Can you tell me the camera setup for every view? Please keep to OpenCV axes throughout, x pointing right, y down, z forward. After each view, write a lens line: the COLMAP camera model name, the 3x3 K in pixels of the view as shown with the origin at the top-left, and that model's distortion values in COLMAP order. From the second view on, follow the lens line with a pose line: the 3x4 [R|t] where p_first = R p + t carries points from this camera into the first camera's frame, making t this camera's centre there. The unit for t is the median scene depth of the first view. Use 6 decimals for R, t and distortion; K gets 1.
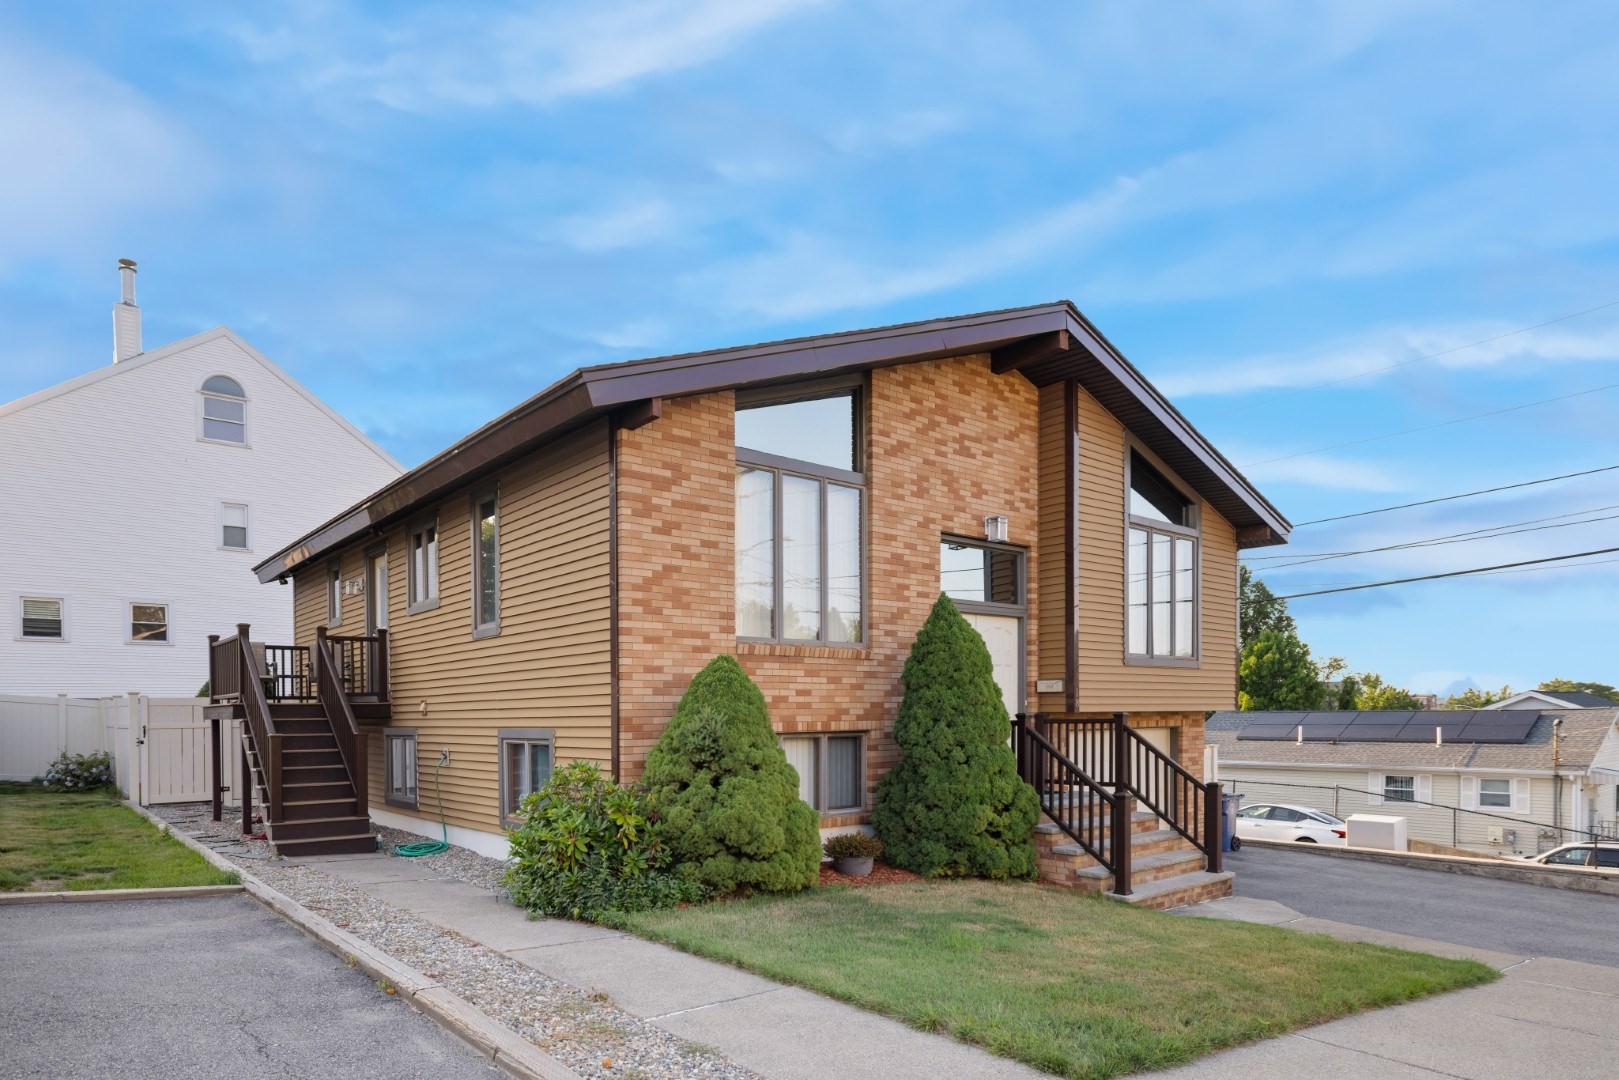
lens RADIAL K [[955.6, 0, 855.6], [0, 955.6, 649.3], [0, 0, 1]] dist [-0.013429, 0.001052]
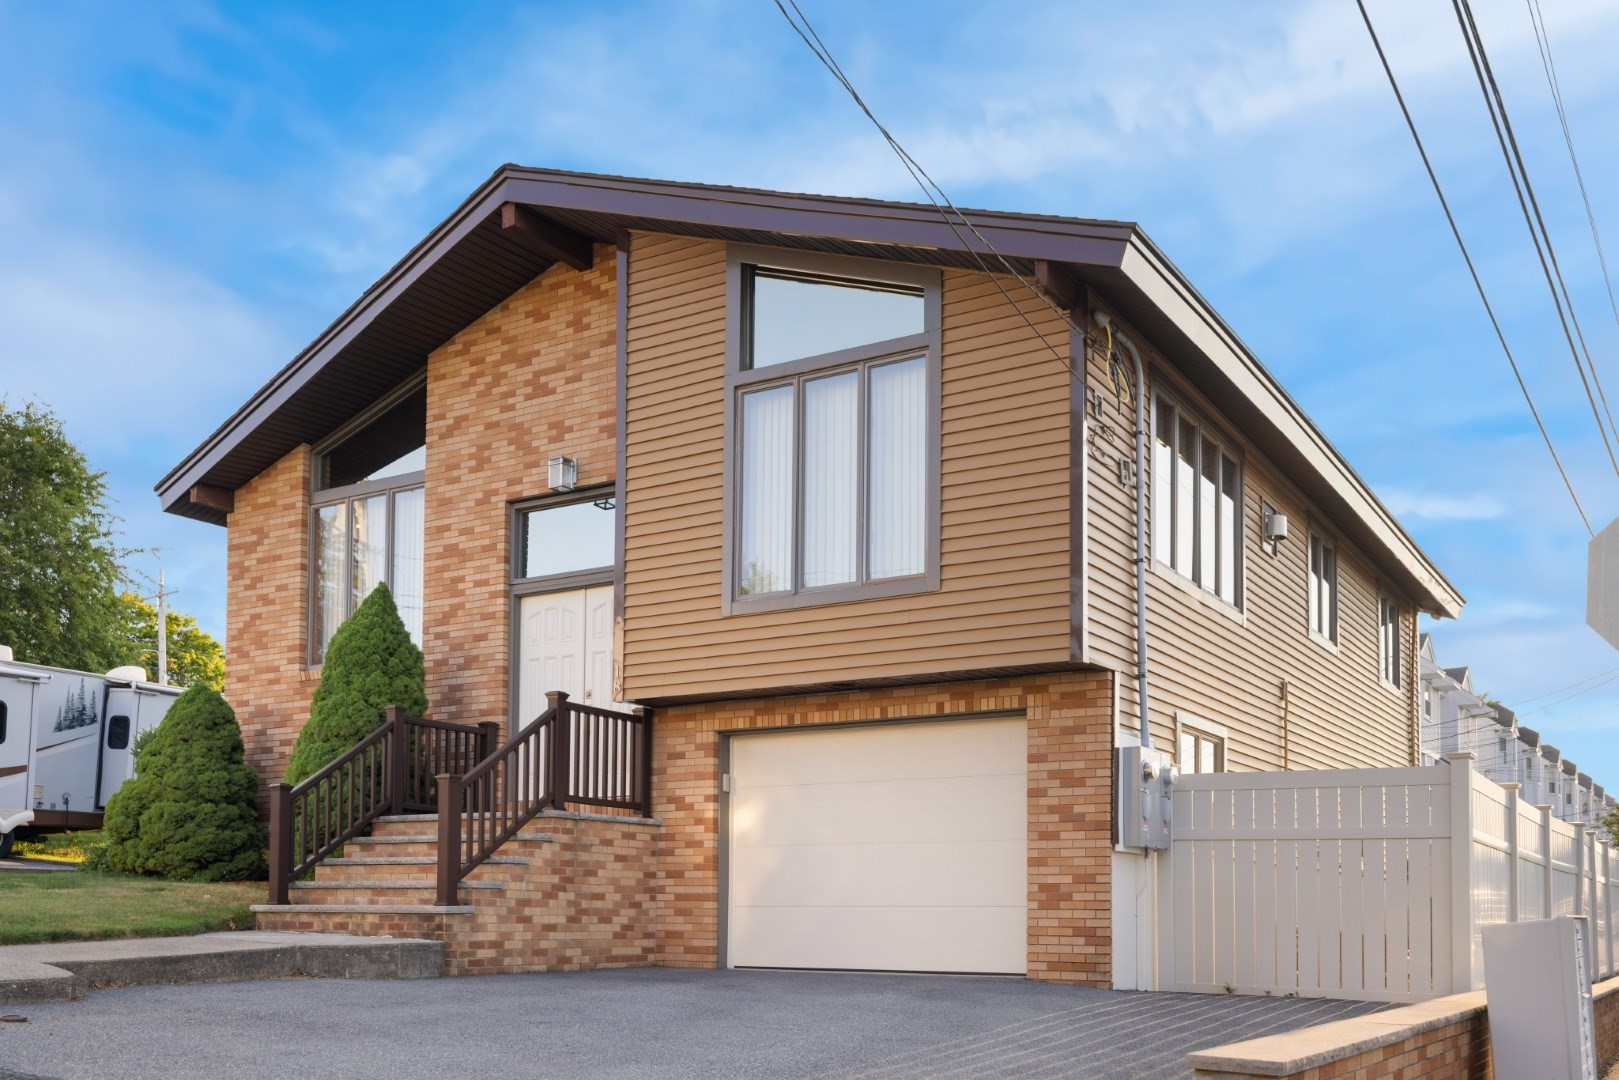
lens RADIAL K [[1566.5, 0, 776.9], [0, 1566.5, 653.5], [0, 0, 1]] dist [0.005825, 0.000000]
pose [[0.269169, -0.146088, -0.951949, 1.401808], [0.057070, 0.989111, -0.135654, 0.200304], [0.961400, -0.017814, 0.274576, 0.843879]]
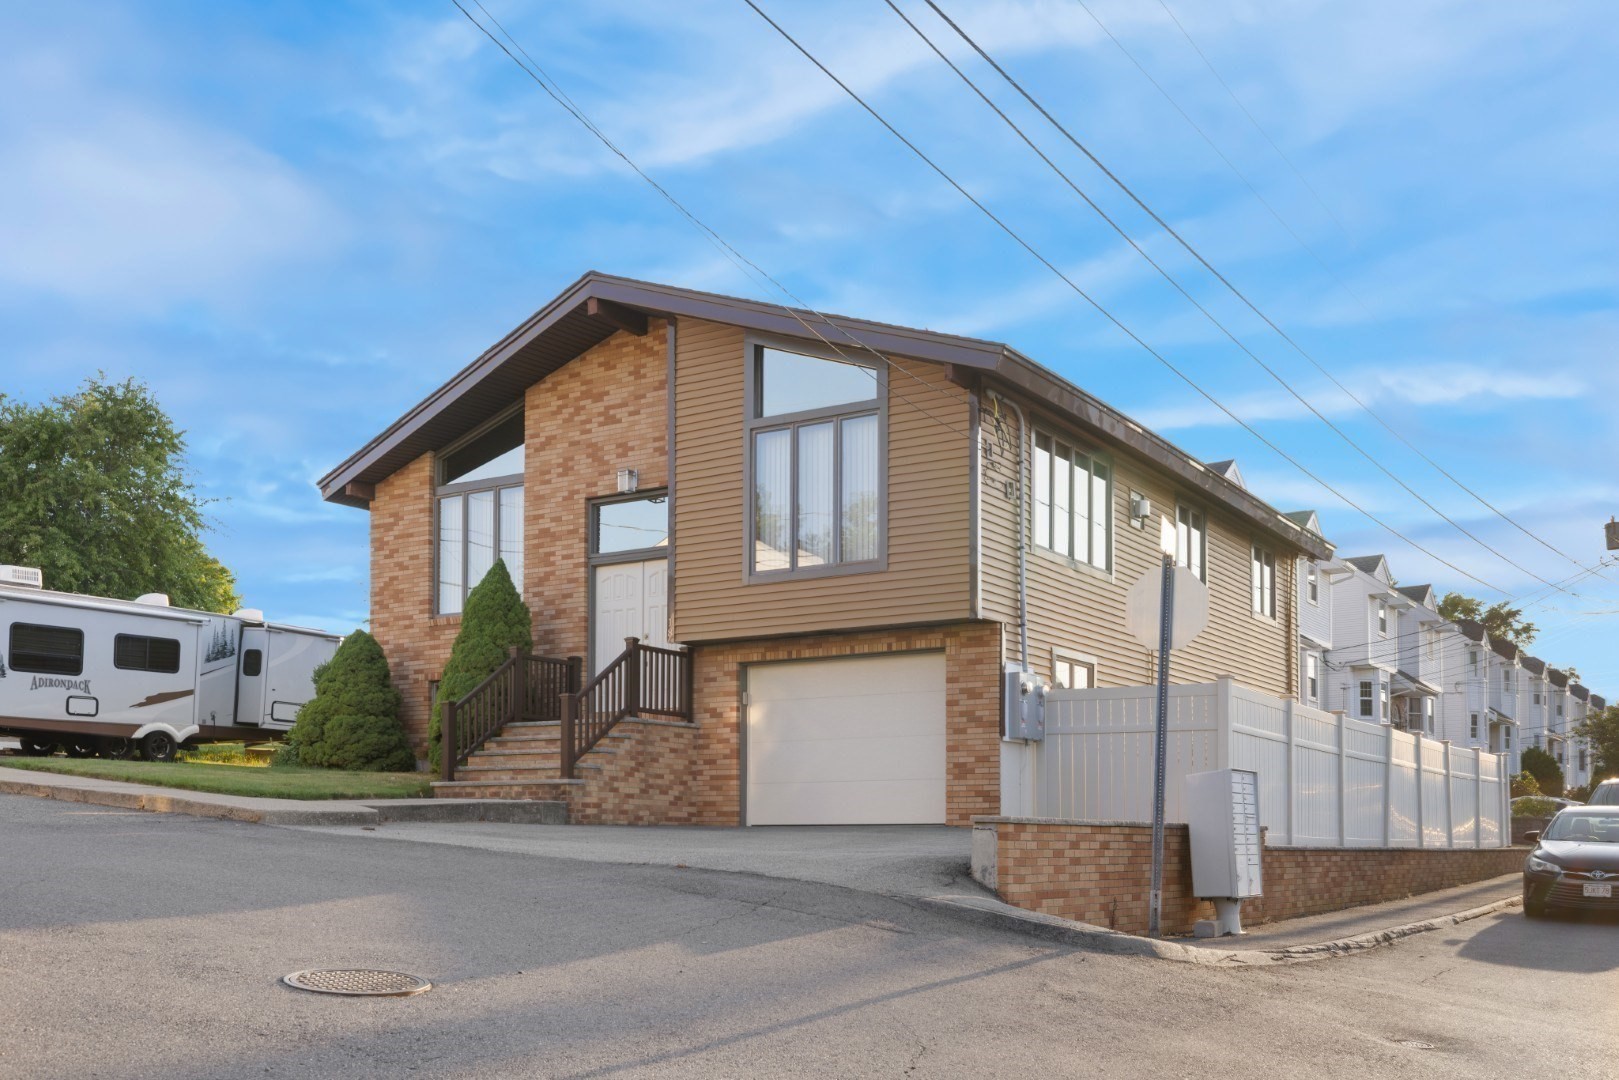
lens RADIAL K [[1558.8, 0, 815.0], [0, 1558.8, 535.2], [0, 0, 1]] dist [-0.010618, 0.000000]
pose [[0.294076, -0.169930, -0.940555, 1.911230], [0.066319, 0.985324, -0.157283, 0.231921], [0.953479, -0.016123, 0.301029, 0.691505]]
